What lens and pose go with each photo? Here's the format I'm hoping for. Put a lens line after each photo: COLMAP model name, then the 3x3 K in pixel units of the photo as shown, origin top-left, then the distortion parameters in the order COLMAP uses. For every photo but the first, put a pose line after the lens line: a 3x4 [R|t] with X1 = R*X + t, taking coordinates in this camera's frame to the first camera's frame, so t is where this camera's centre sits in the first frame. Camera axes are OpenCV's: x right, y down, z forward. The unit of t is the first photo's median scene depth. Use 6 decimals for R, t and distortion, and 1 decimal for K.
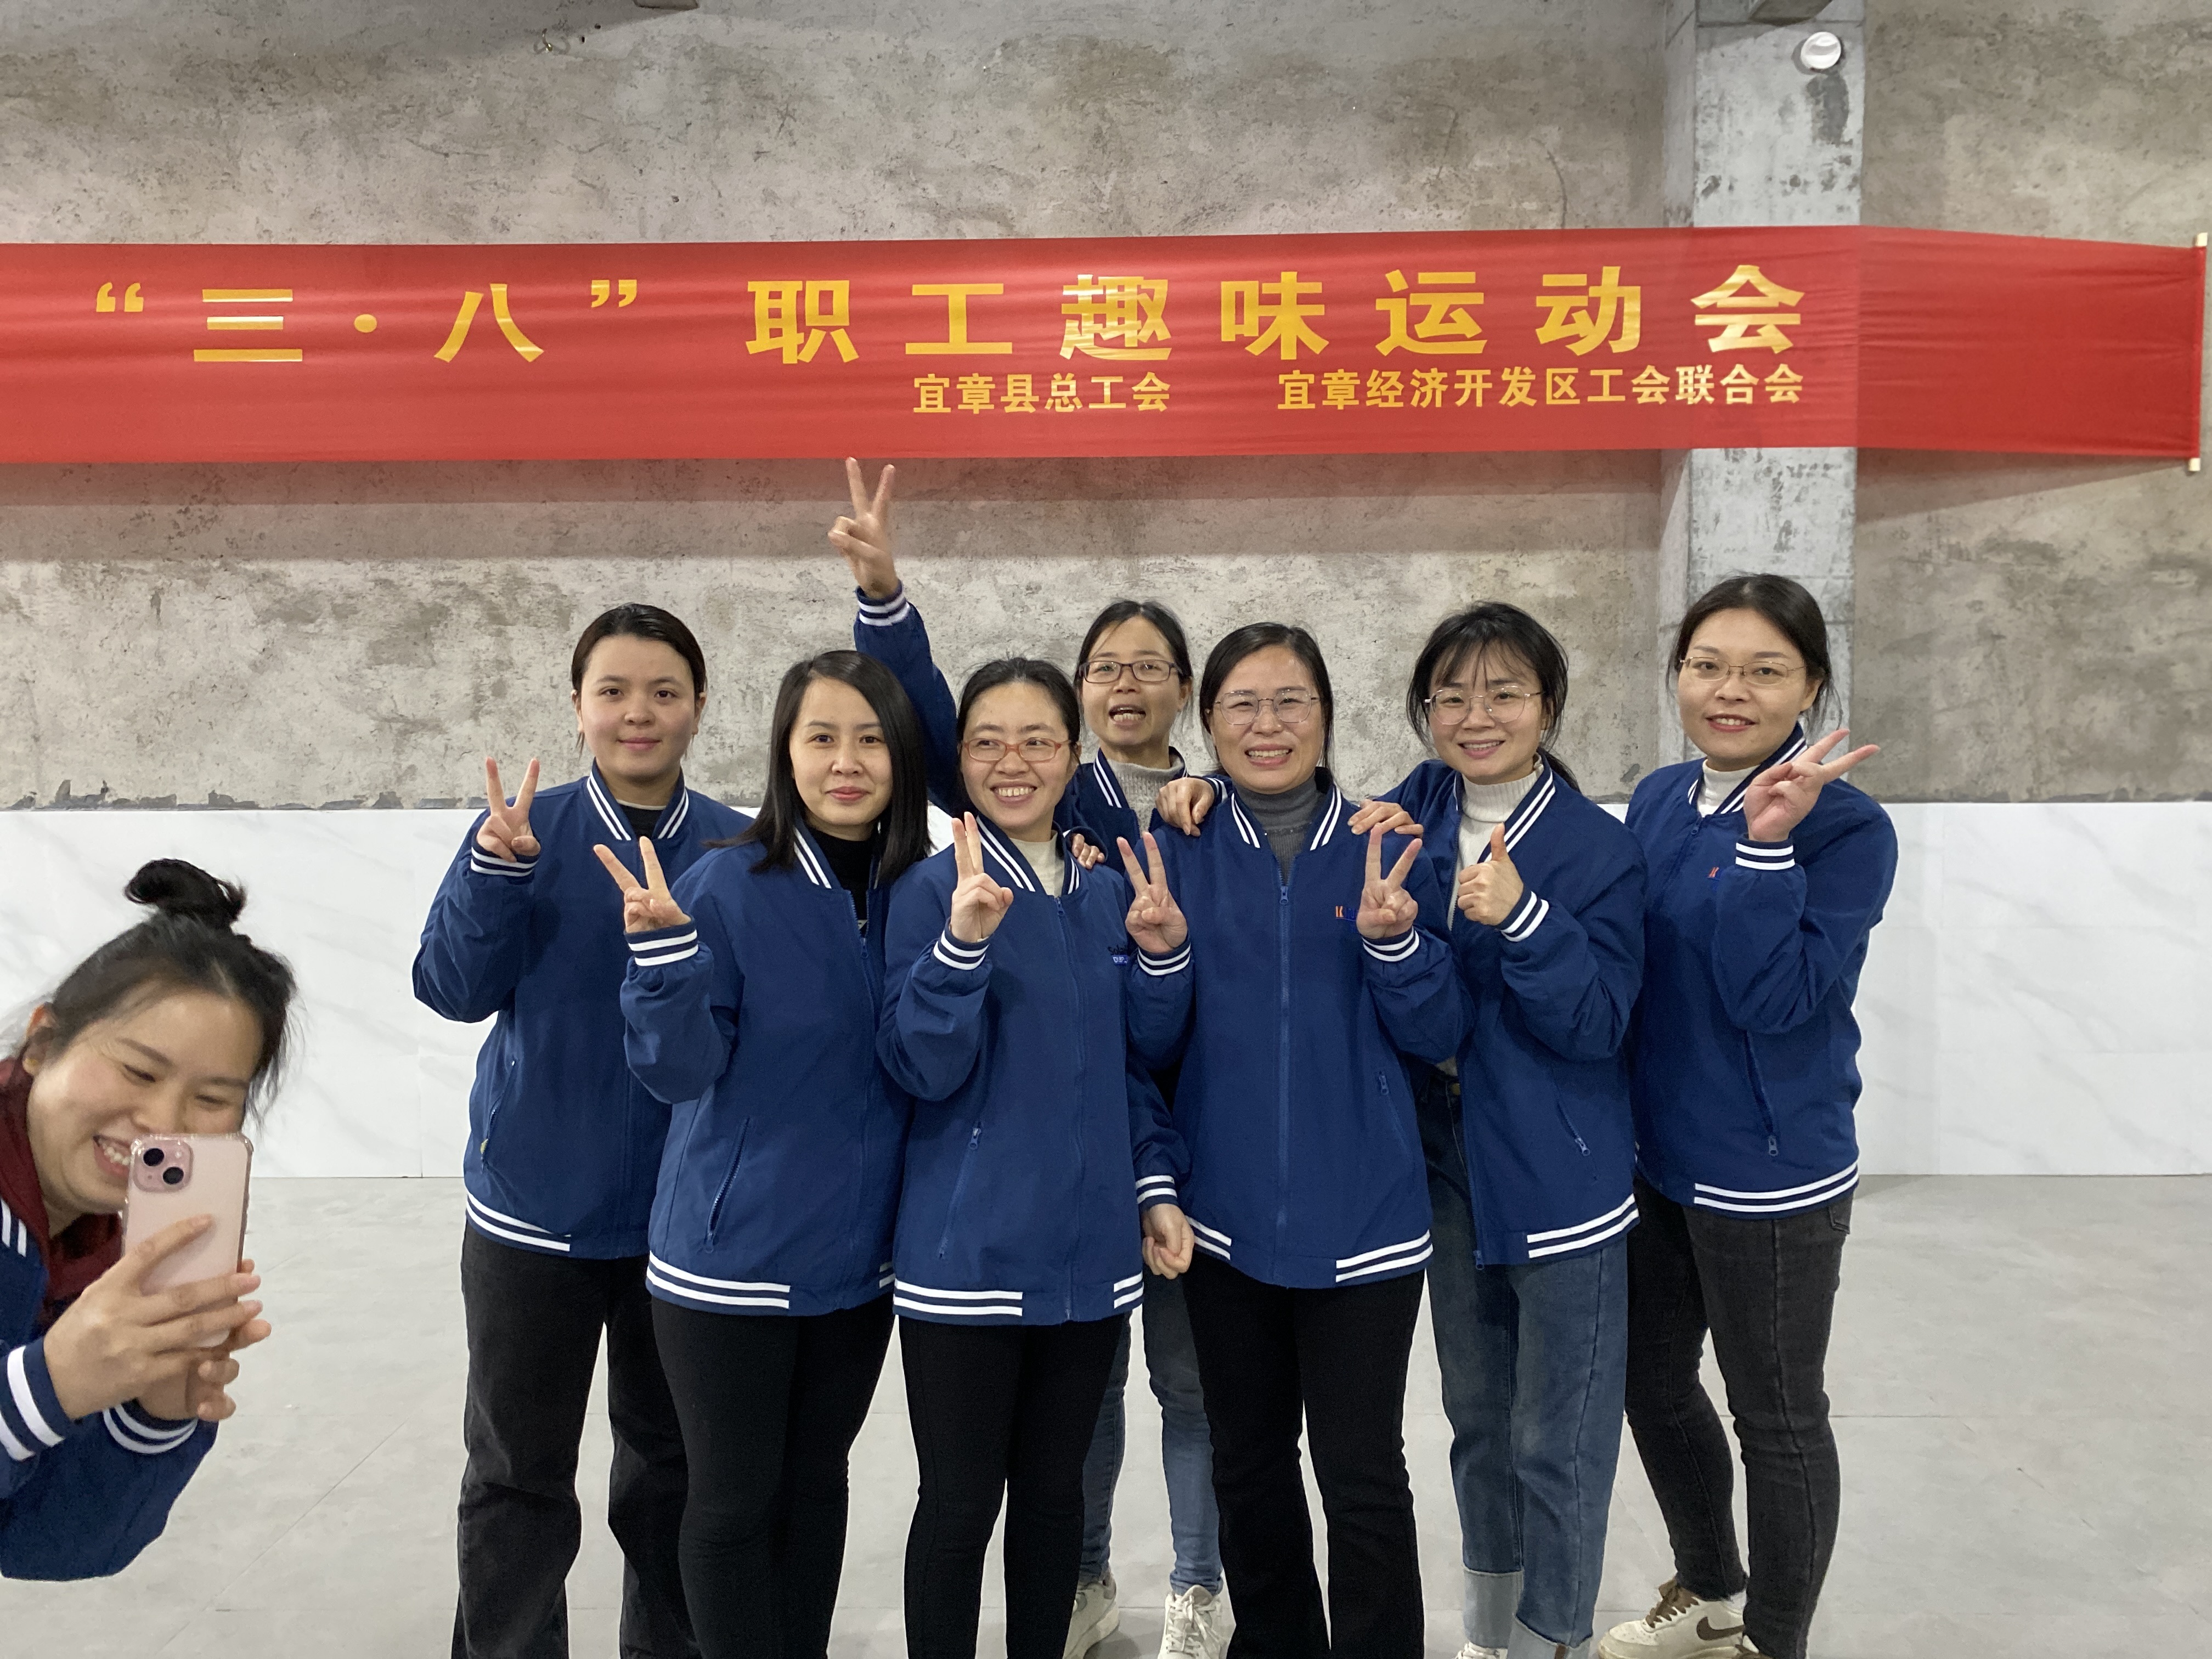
lens RADIAL K [[1749.4, 0, 1106.0], [0, 1749.4, 829.5], [0, 0, 1]] dist [0.013933, 0.014506]
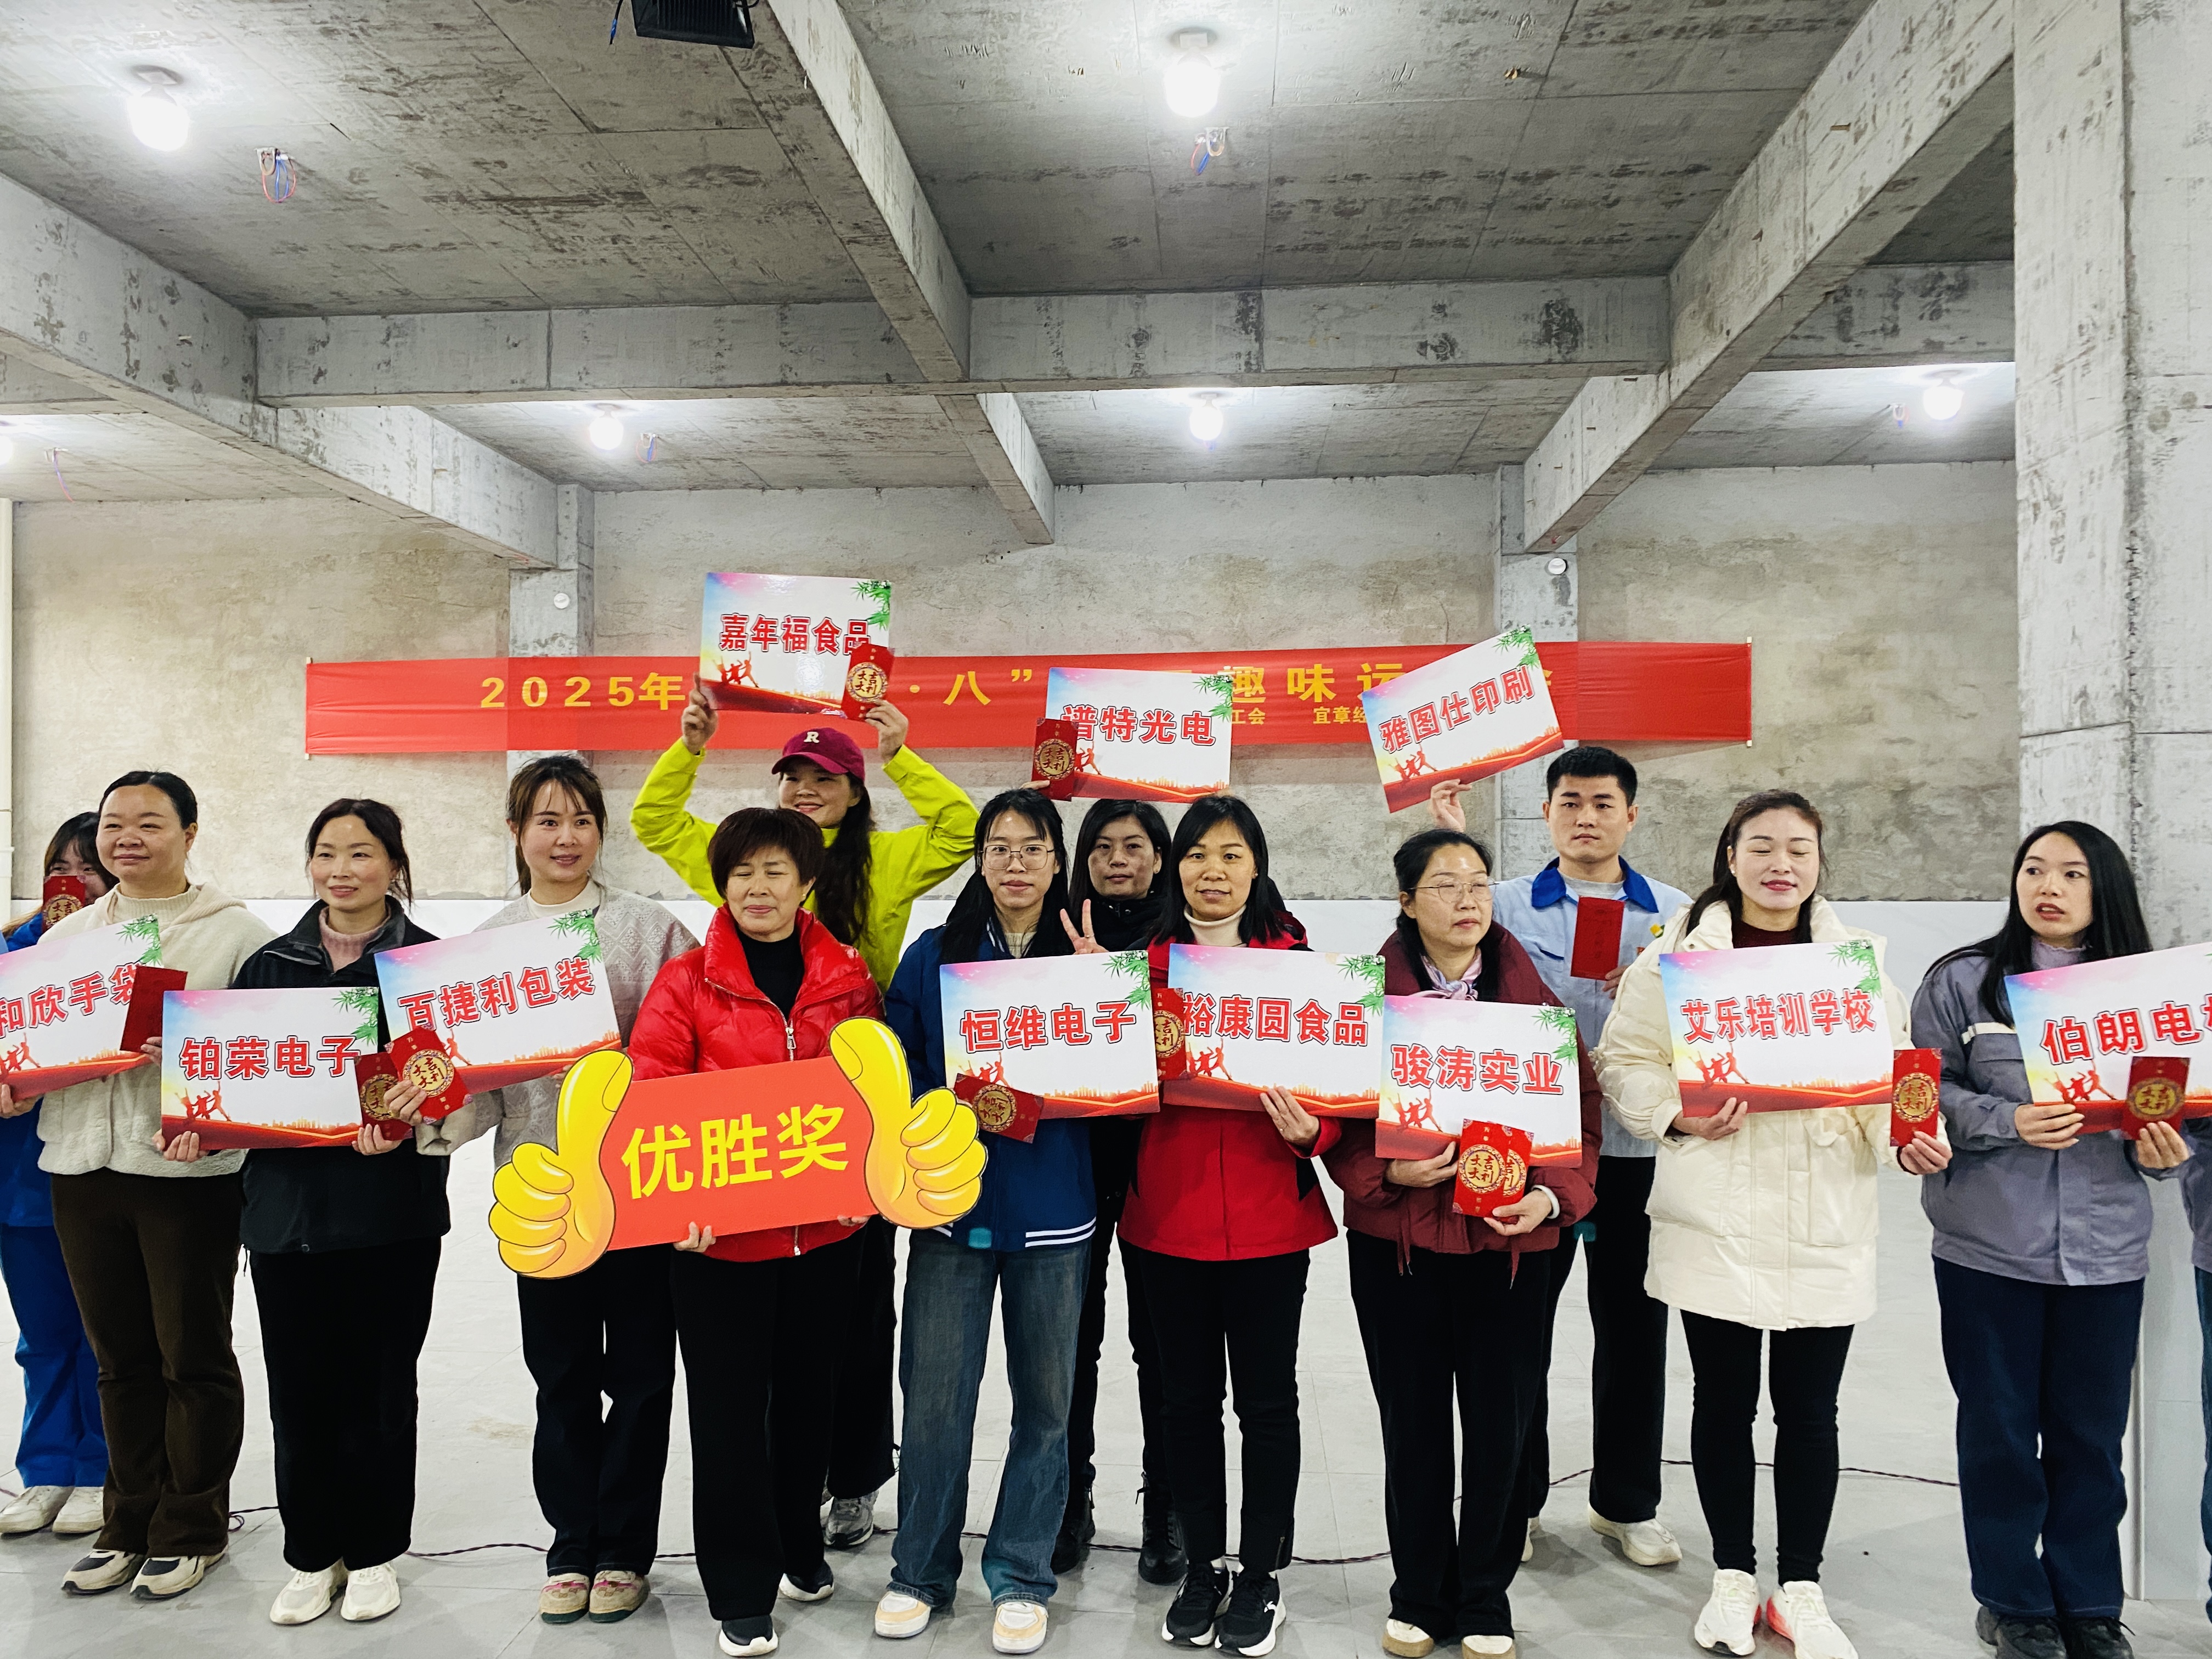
lens RADIAL K [[1698.8, 0, 1070.2], [0, 1698.8, 824.3], [0, 0, 1]] dist [0.014633, -0.001315]
pose [[0.996254, -0.001114, -0.086466, -0.022844], [-0.004278, 0.998058, -0.062150, 0.022101], [0.086367, 0.062287, 0.994314, -1.117391]]
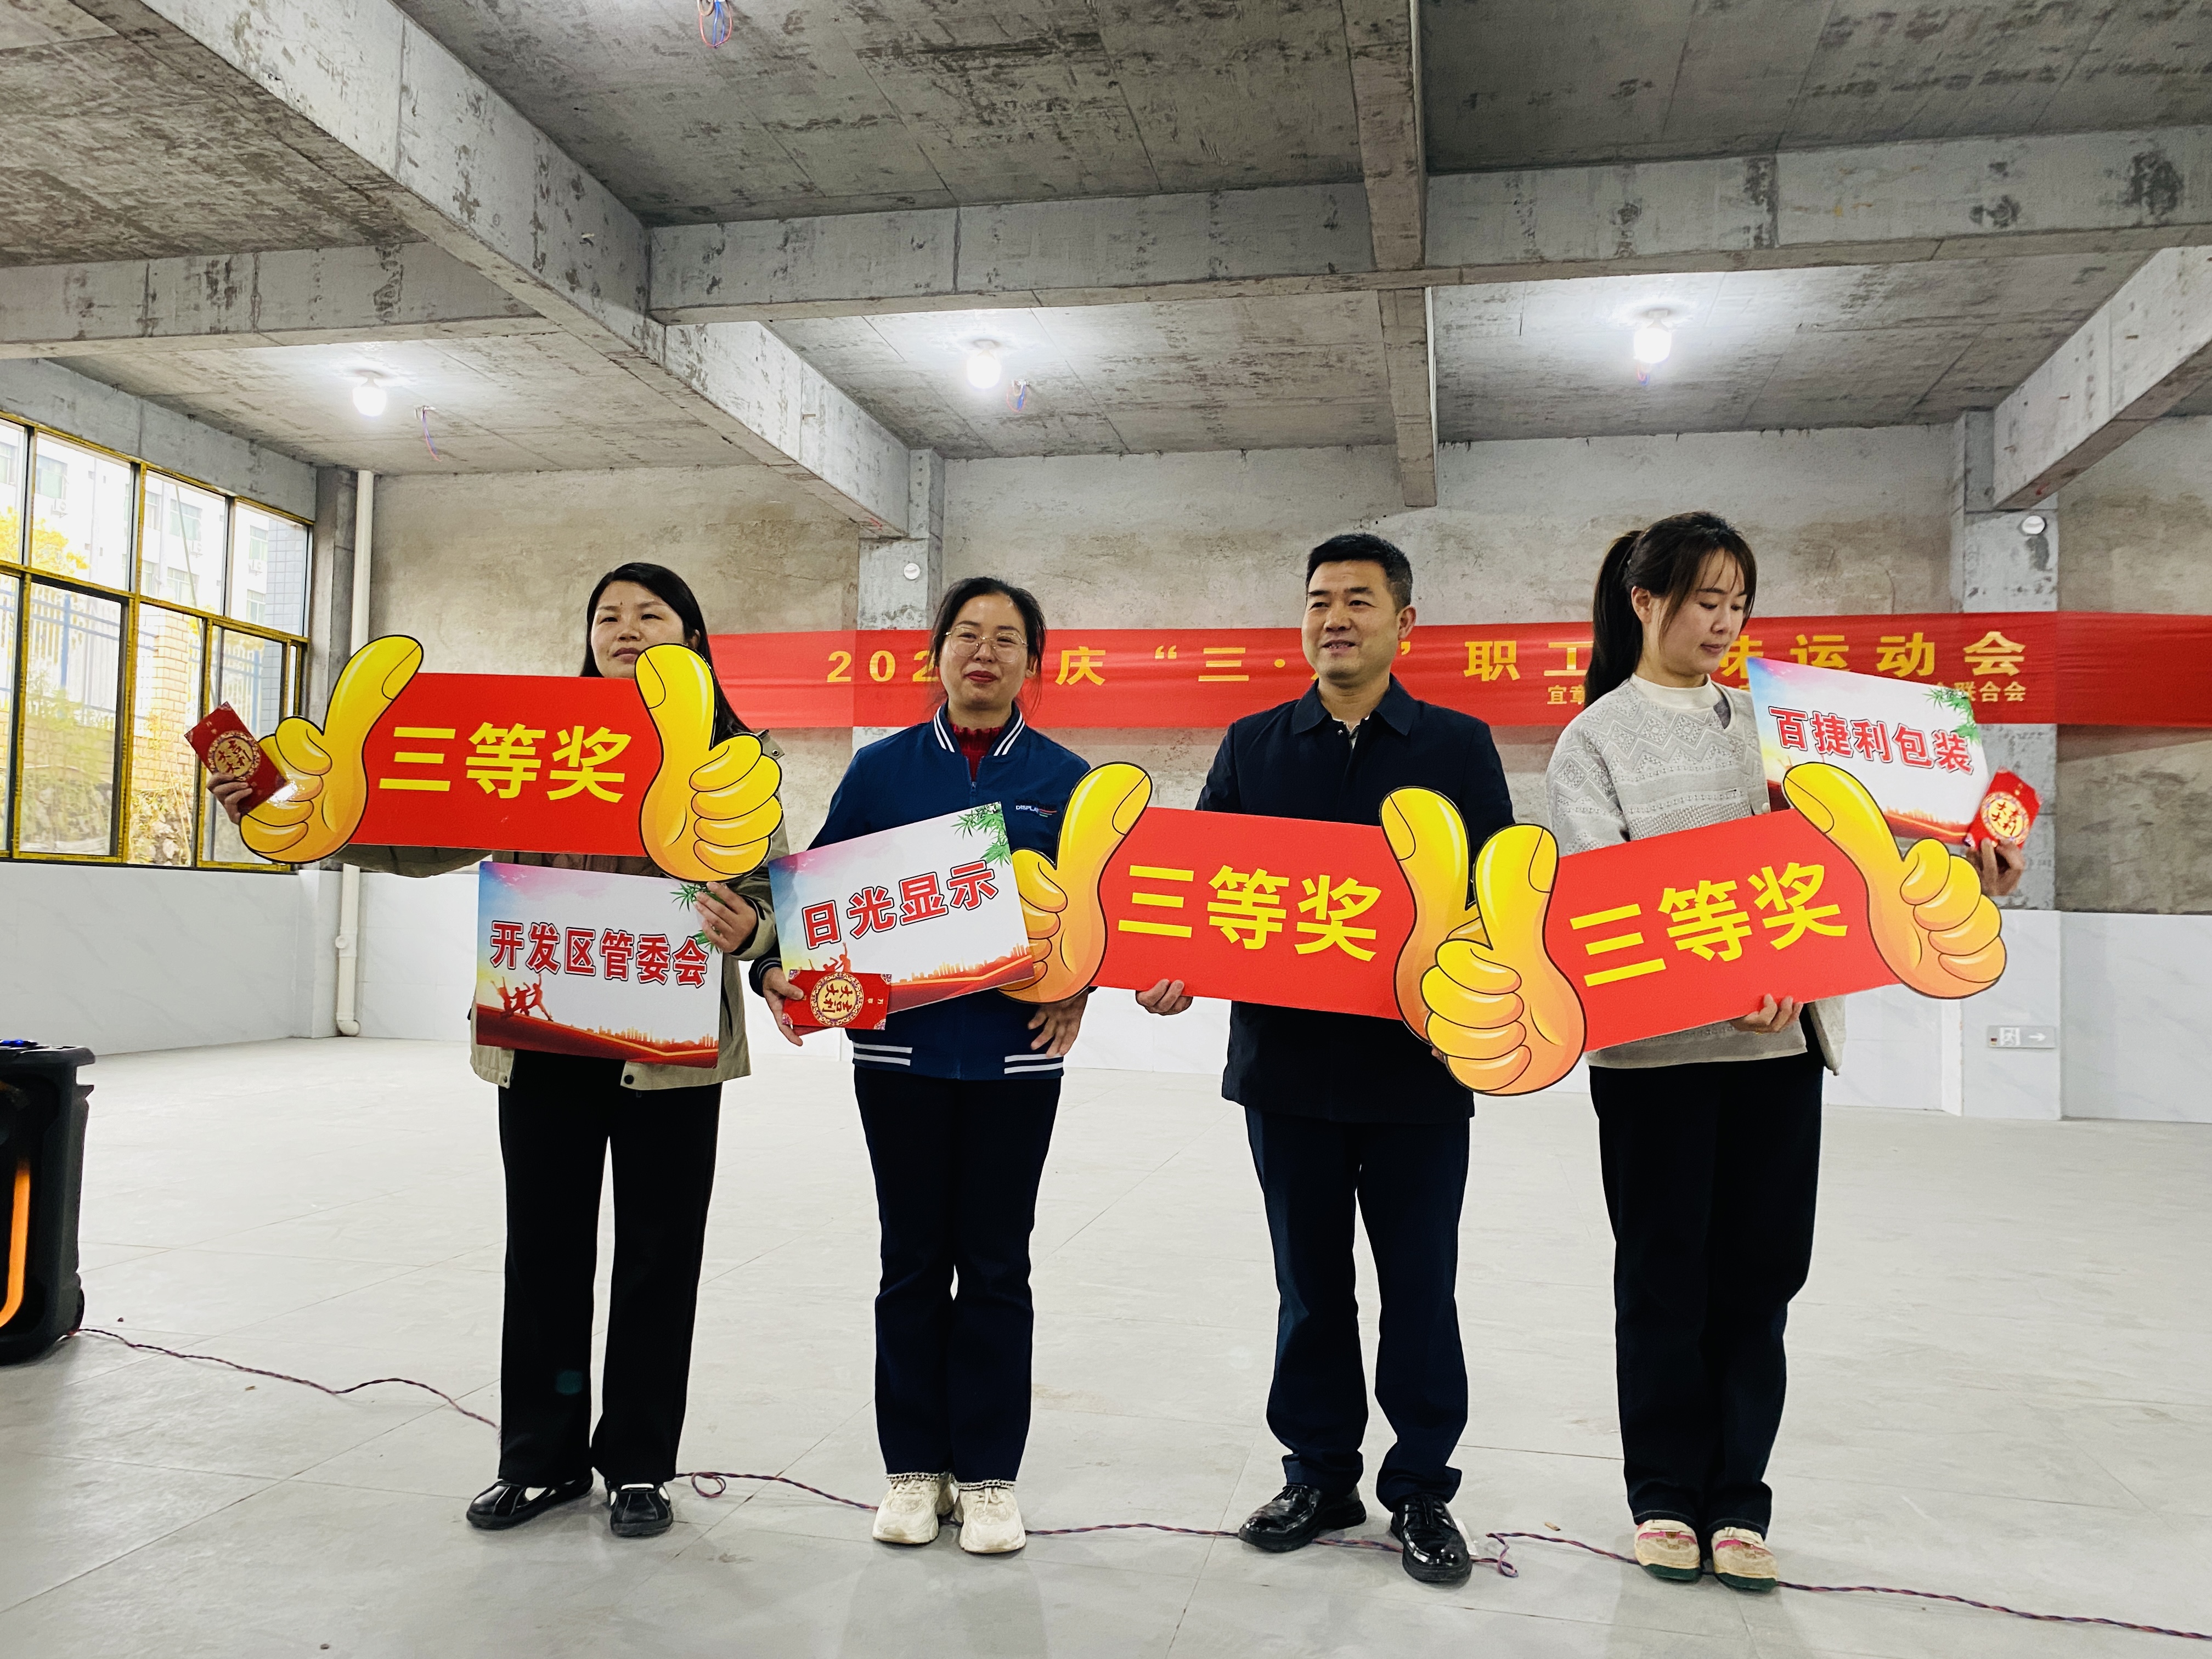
lens RADIAL K [[1698.2, 0, 1091.4], [0, 1698.2, 851.4], [0, 0, 1]] dist [0.011939, 0.000464]
pose [[0.977402, 0.020893, -0.210354, -0.199248], [-0.038509, 0.996051, -0.080000, 0.105425], [0.207851, 0.086293, 0.974347, -0.974242]]
